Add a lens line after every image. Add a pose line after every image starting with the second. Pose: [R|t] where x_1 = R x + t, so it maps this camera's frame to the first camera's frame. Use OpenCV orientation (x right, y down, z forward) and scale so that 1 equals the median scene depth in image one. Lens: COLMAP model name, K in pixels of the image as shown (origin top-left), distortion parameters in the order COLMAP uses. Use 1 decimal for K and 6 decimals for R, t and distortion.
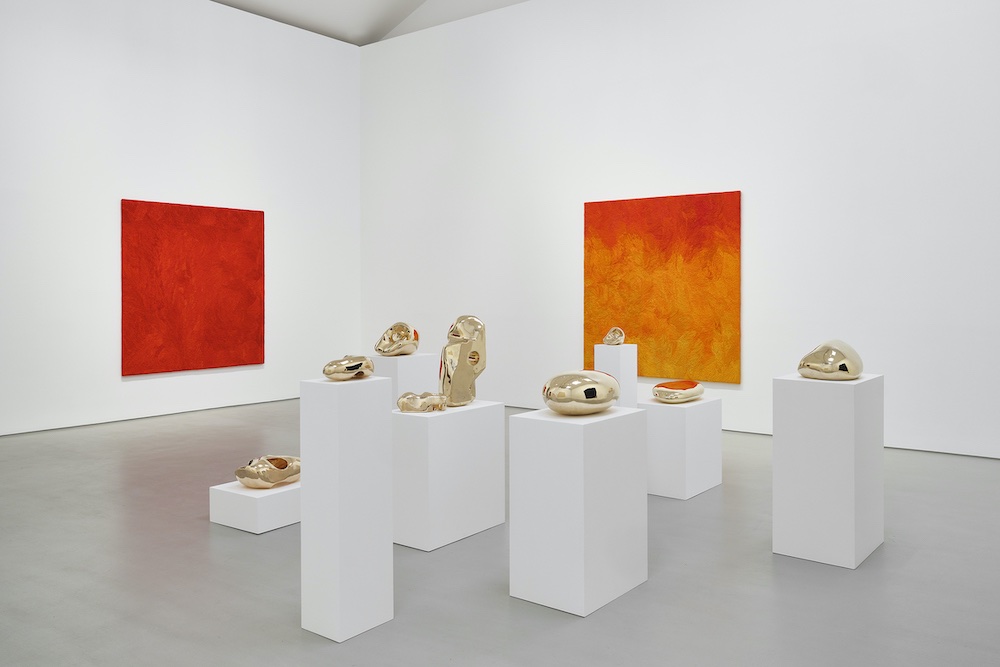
lens RADIAL K [[814.5, 0, 498.6], [0, 814.5, 327.8], [0, 0, 1]] dist [-0.104653, -0.001638]
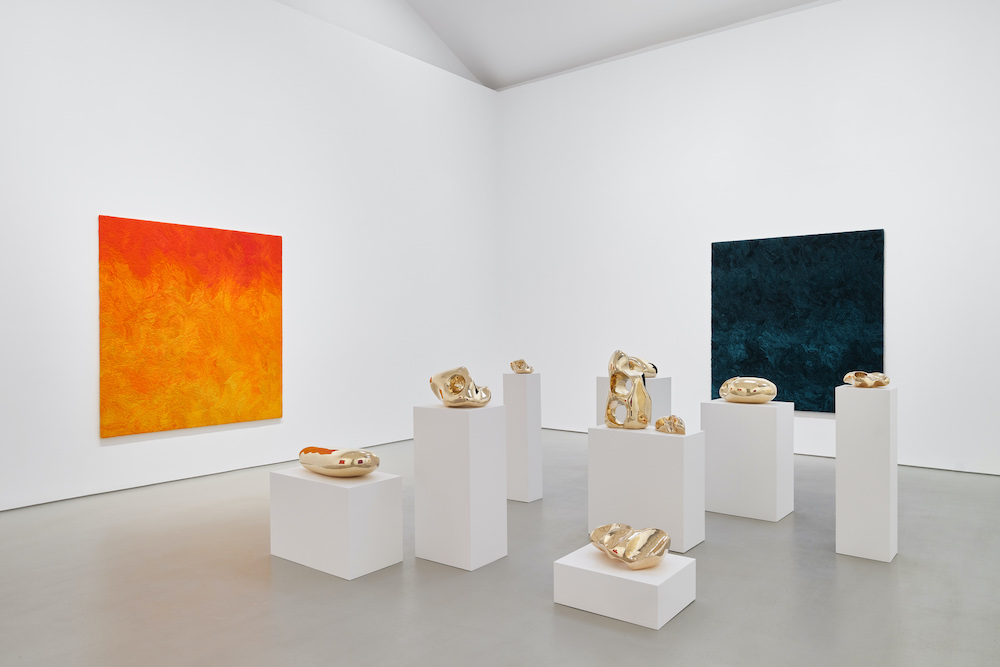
lens RADIAL K [[708.5, 0, 502.0], [0, 708.5, 344.0], [0, 0, 1]] dist [0.061630, 0.004414]
pose [[0.031515, -0.018163, 0.999338, -0.592142], [0.052725, 0.998473, 0.016485, -0.026205], [-0.998112, 0.052171, 0.032424, 0.640991]]
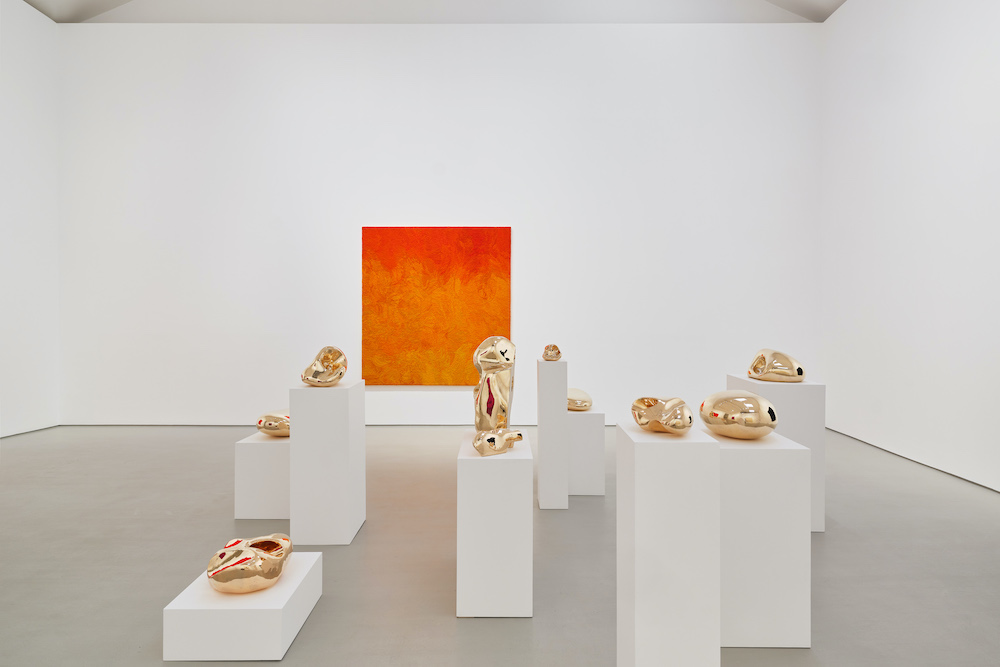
lens RADIAL K [[610.5, 0, 499.2], [0, 610.5, 325.8], [0, 0, 1]] dist [-0.006650, 0.000046]
pose [[0.798360, -0.012407, 0.602053, -0.249745], [0.024286, 0.999638, -0.011604, -0.010332], [-0.601690, 0.023886, 0.798372, 0.263328]]
